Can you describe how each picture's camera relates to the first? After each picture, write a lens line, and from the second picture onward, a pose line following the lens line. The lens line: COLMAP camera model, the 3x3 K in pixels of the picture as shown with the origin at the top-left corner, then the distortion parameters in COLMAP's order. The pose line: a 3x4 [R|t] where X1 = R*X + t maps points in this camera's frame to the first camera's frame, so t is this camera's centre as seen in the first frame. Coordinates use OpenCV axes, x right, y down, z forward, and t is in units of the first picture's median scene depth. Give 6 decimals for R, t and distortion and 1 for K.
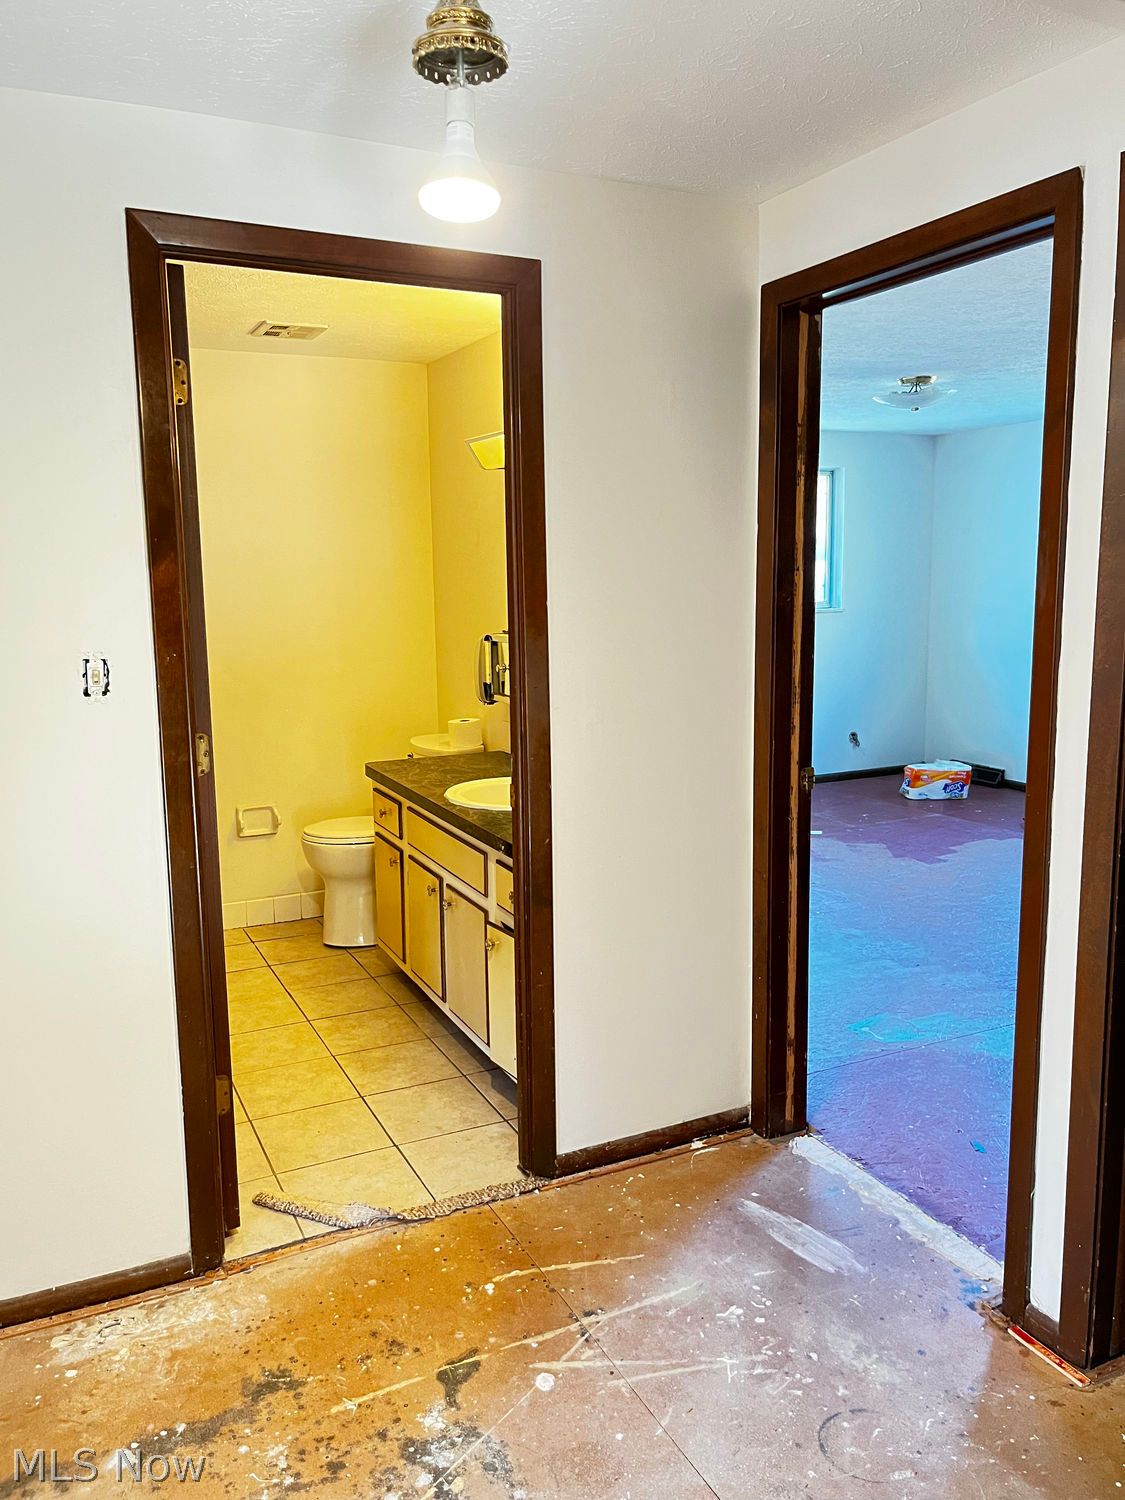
lens RADIAL K [[1138.9, 0, 566.7], [0, 1138.9, 739.6], [0, 0, 1]] dist [0.050292, -0.060597]
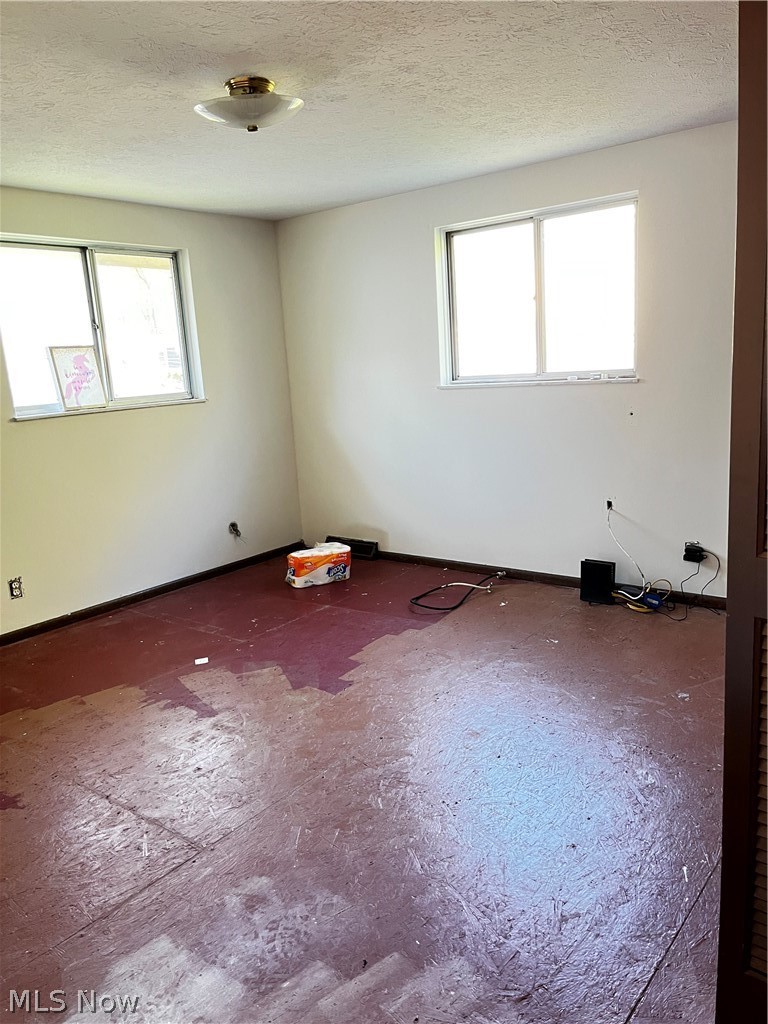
lens RADIAL K [[777.5, 0, 380.9], [0, 777.5, 508.9], [0, 0, 1]] dist [0.050292, -0.060597]
pose [[0.905084, -0.120767, 0.407724, 0.102613], [0.110663, 0.992680, 0.048375, -0.039964], [-0.410582, 0.001337, 0.911823, 0.364841]]
